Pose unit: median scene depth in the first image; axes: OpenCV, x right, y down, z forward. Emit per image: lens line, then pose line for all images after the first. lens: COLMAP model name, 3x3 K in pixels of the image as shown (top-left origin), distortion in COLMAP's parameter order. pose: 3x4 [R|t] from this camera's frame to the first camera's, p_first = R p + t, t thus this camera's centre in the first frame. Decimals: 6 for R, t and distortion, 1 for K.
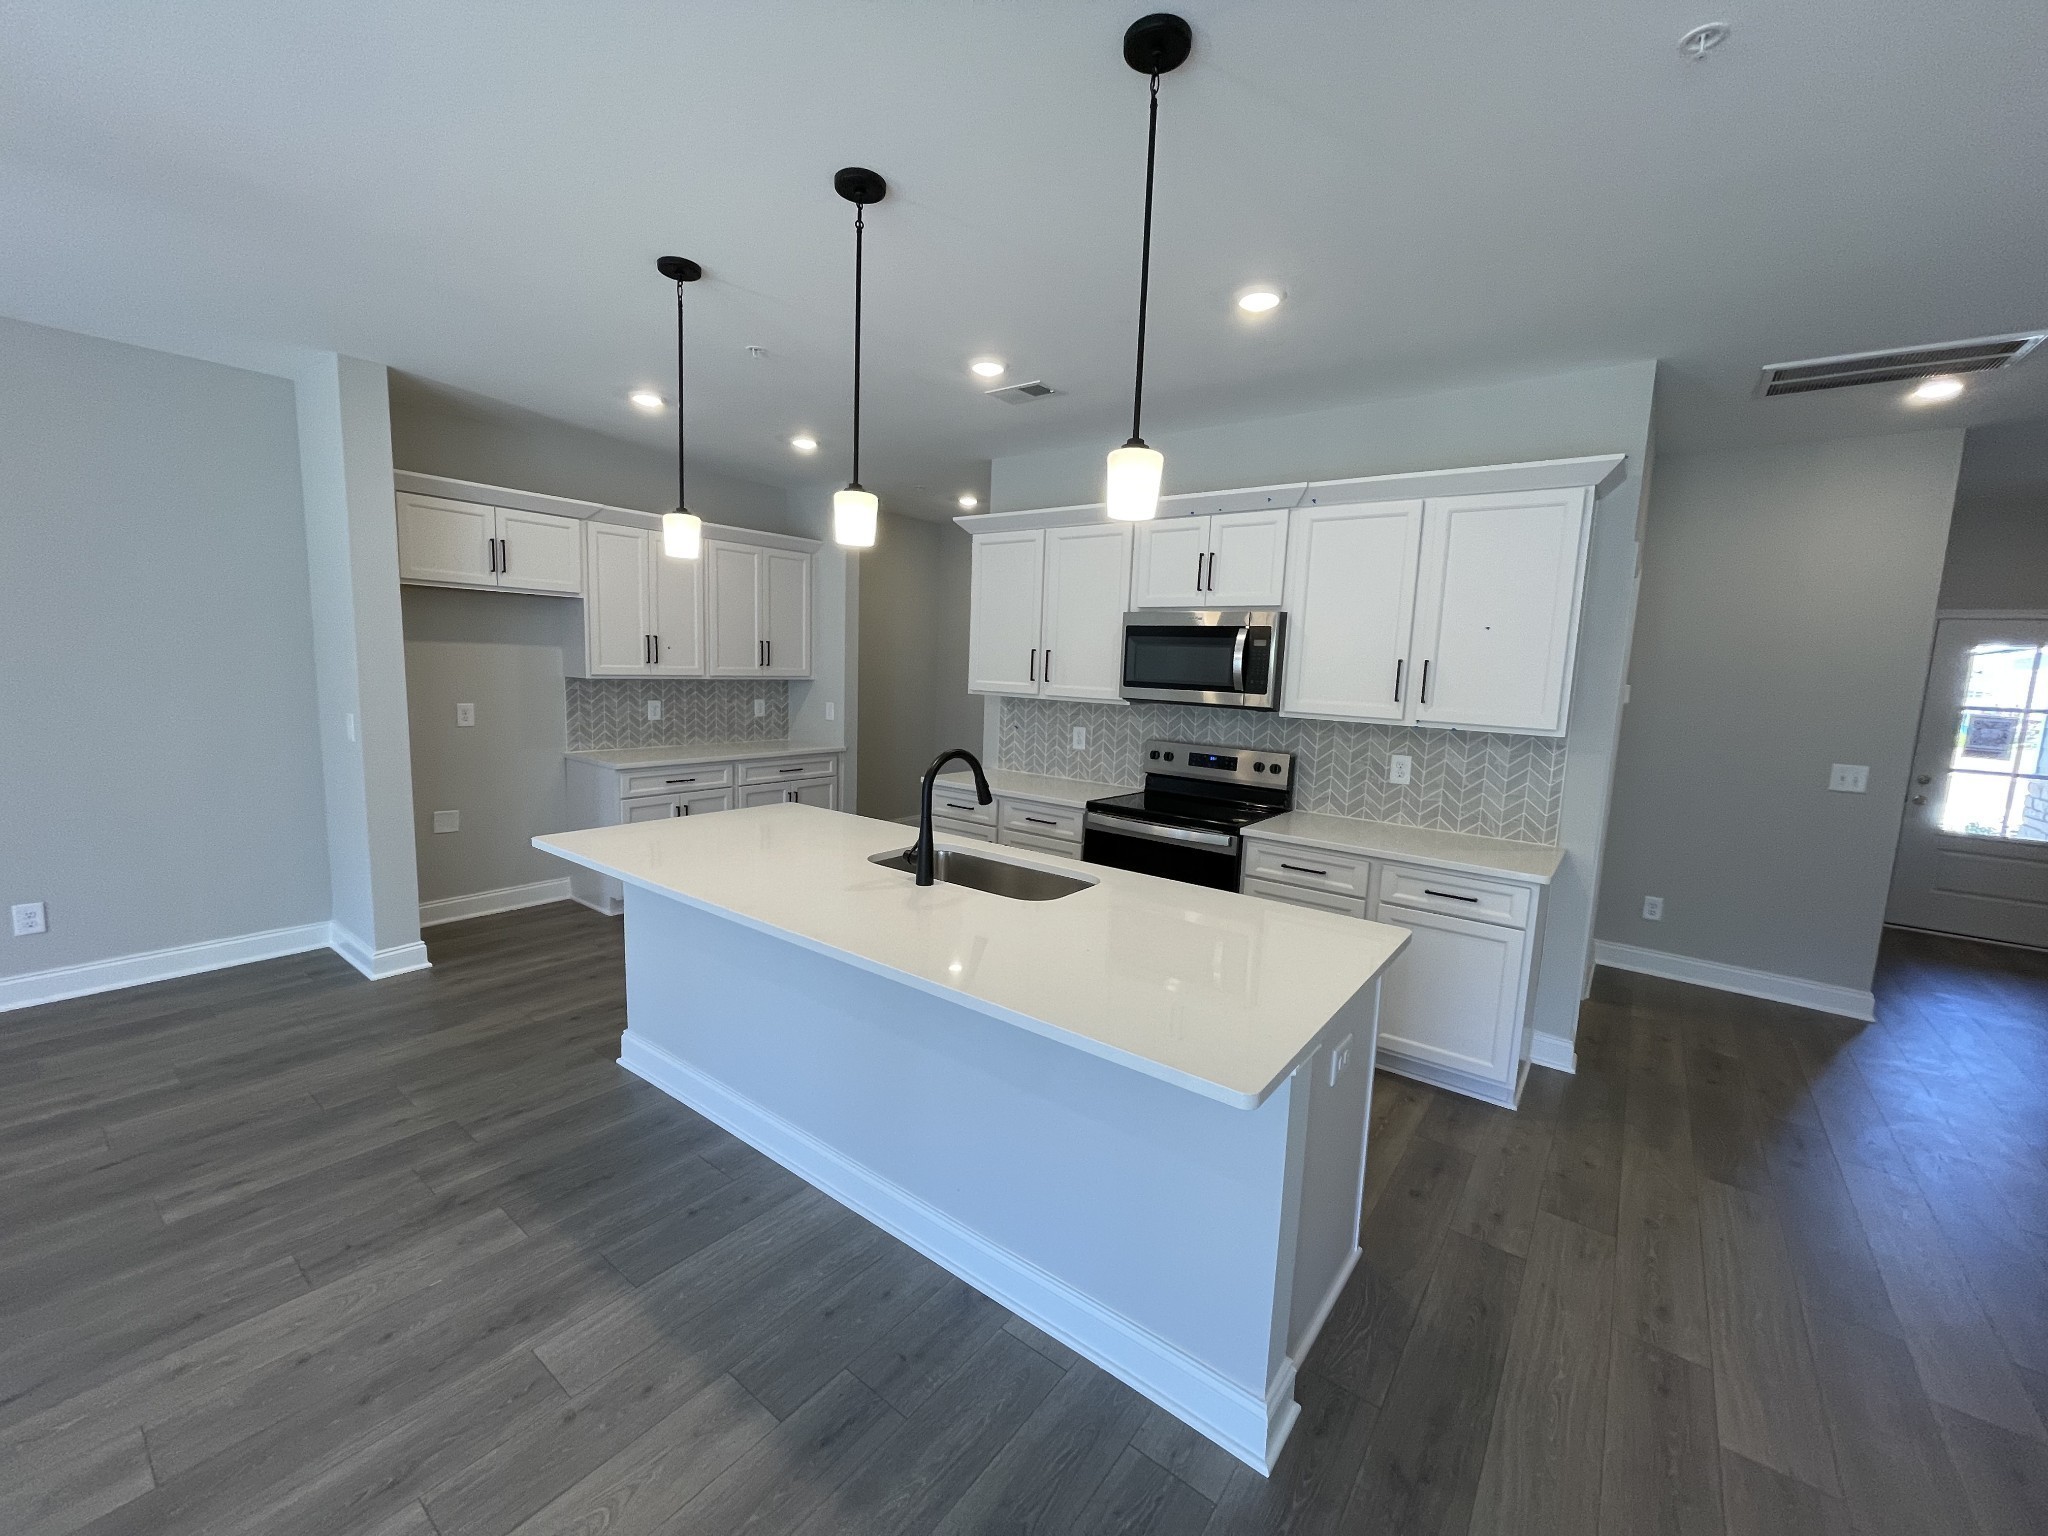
lens RADIAL K [[824.6, 0, 1017.1], [0, 824.6, 766.2], [0, 0, 1]] dist [0.001921, -0.001129]
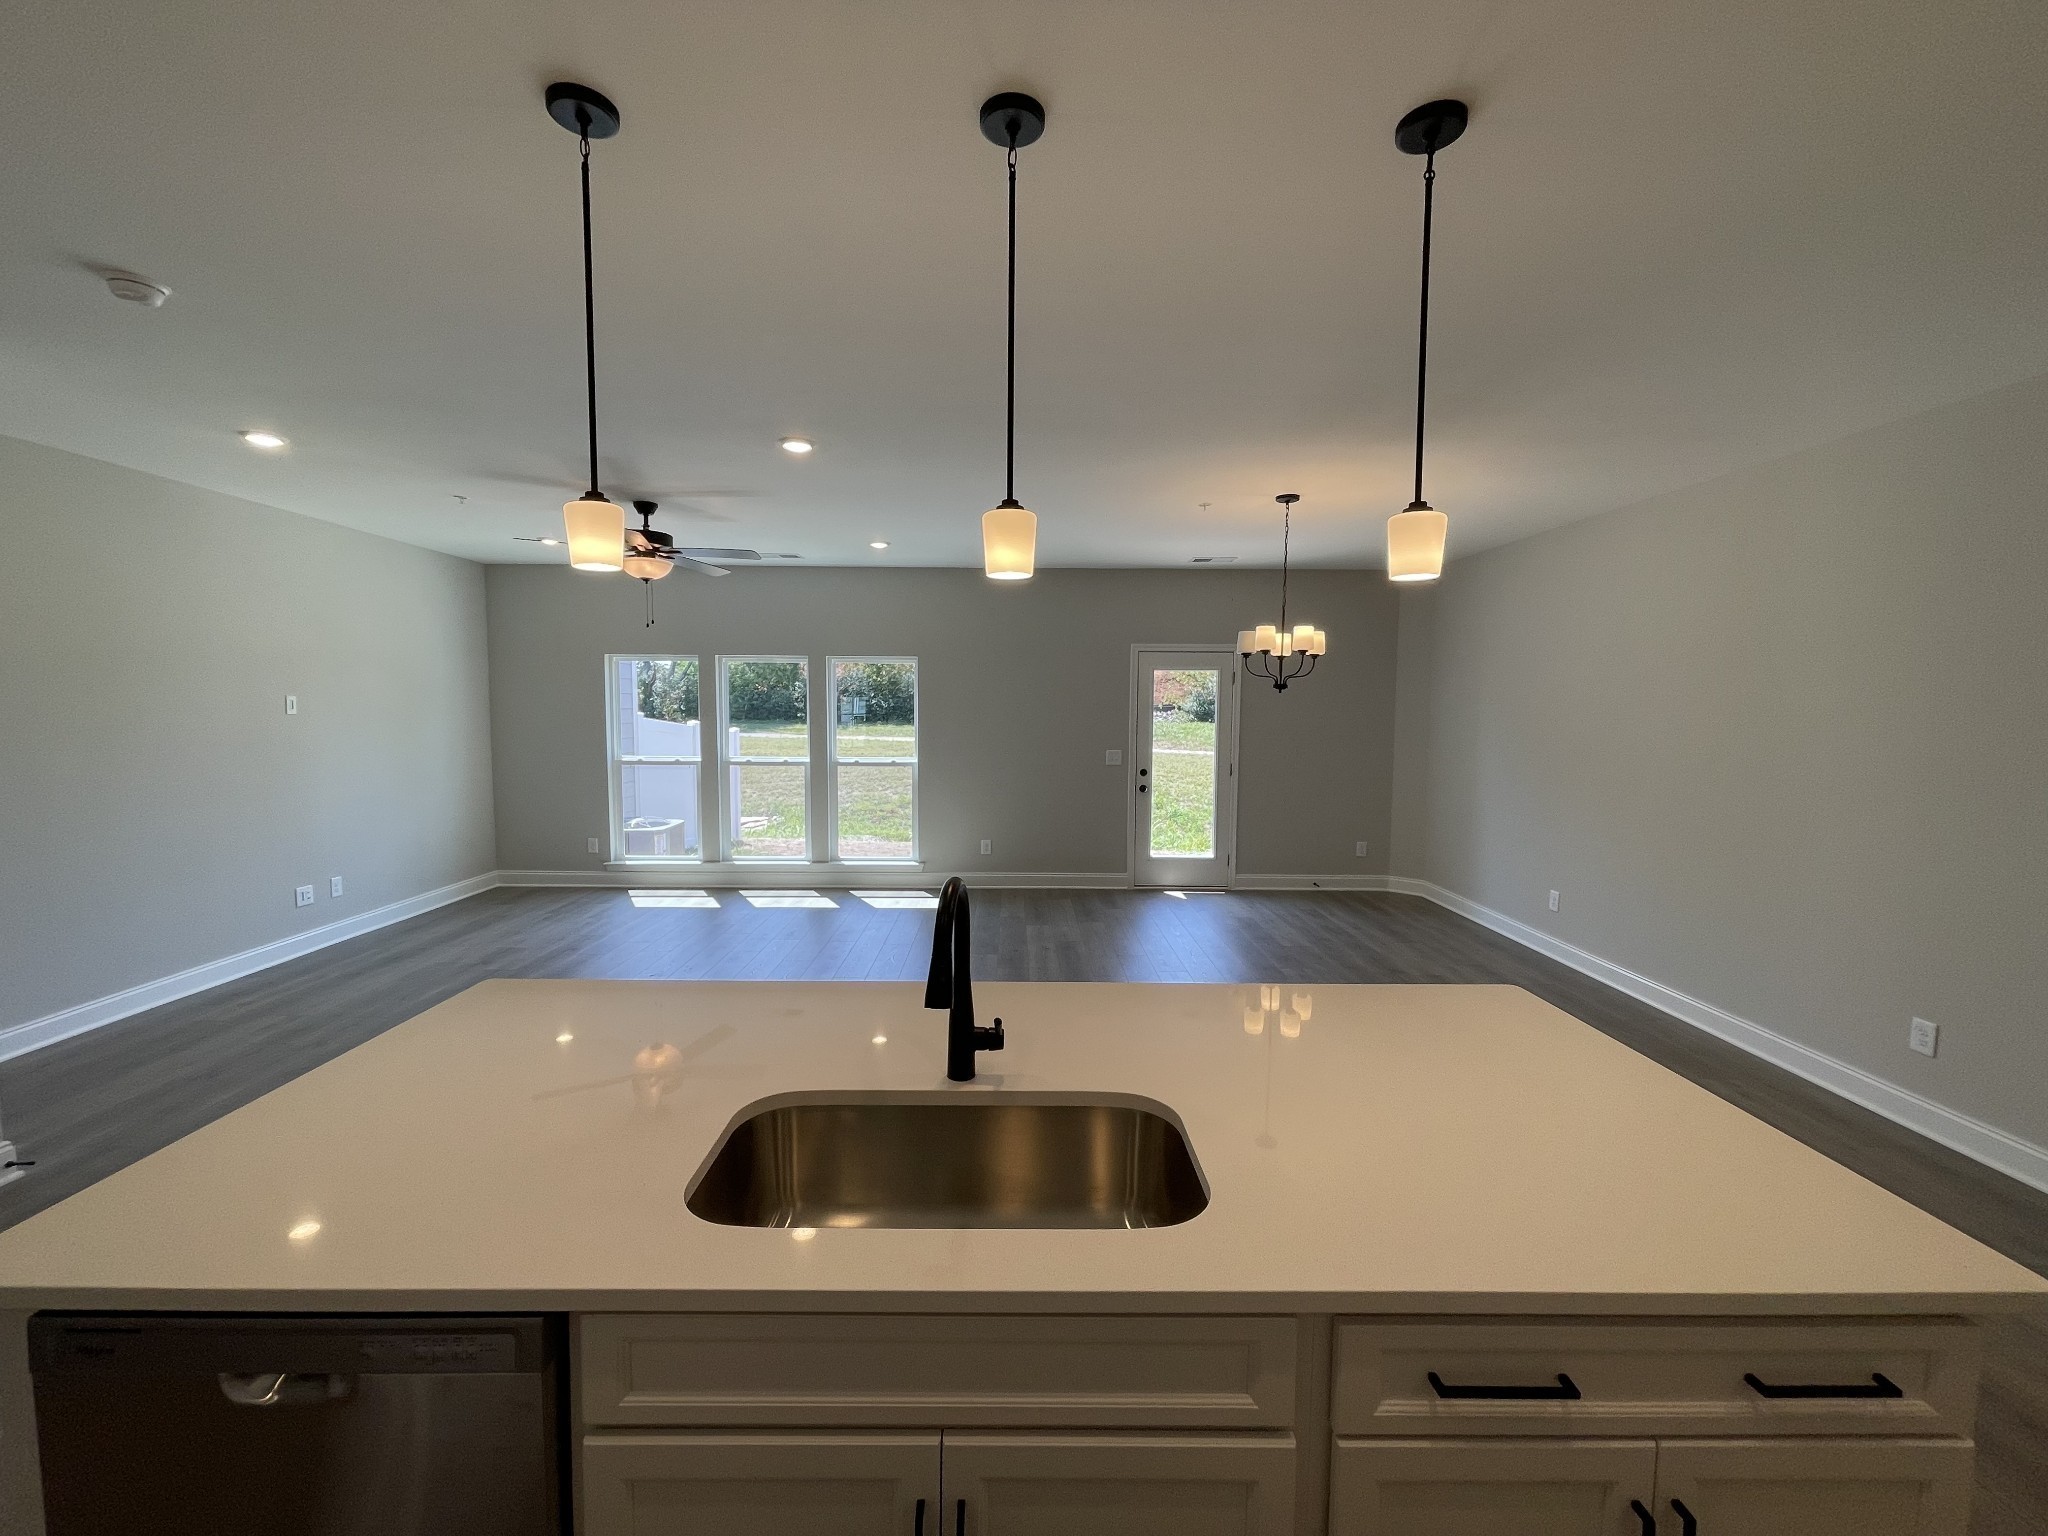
lens RADIAL K [[824.6, 0, 1023.0], [0, 824.6, 757.0], [0, 0, 1]] dist [0.001921, -0.001129]
pose [[-0.785059, -0.004124, -0.619407, 0.162274], [-0.115490, 0.983417, 0.139829, -0.126656], [0.608559, 0.181310, -0.772517, 0.976113]]
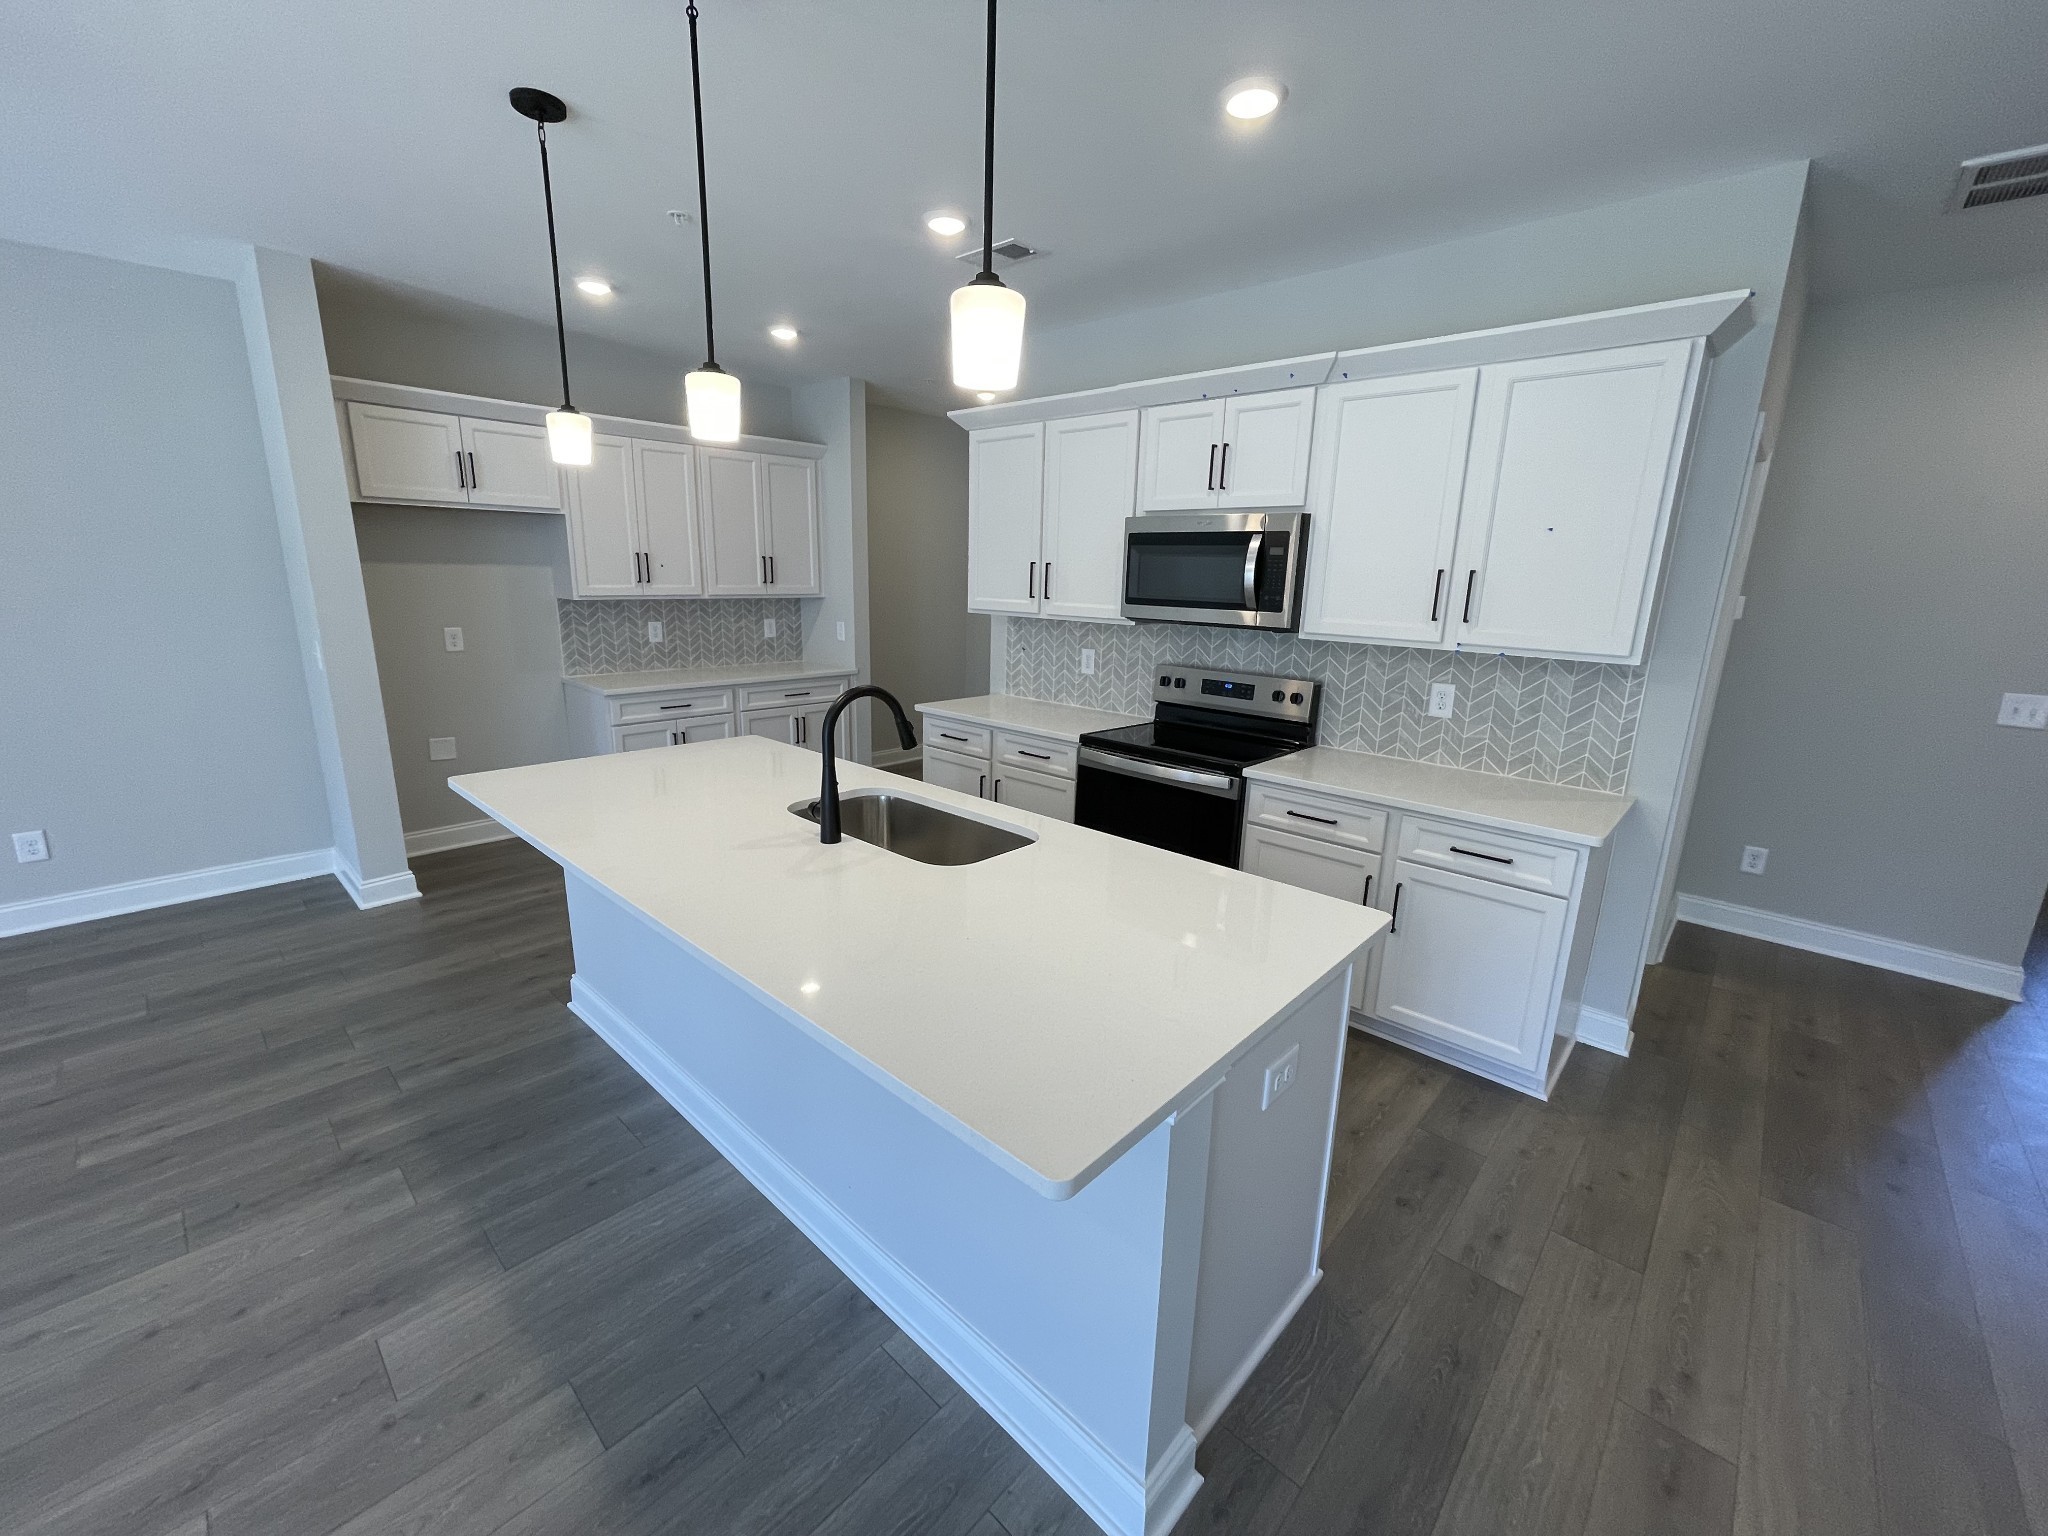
lens RADIAL K [[824.6, 0, 1018.0], [0, 824.6, 765.1], [0, 0, 1]] dist [0.001921, -0.001129]
pose [[0.995402, 0.008831, -0.095382, 0.110997], [0.001009, 0.994719, 0.102630, -0.017505], [0.095784, -0.102255, 0.990136, 0.106817]]
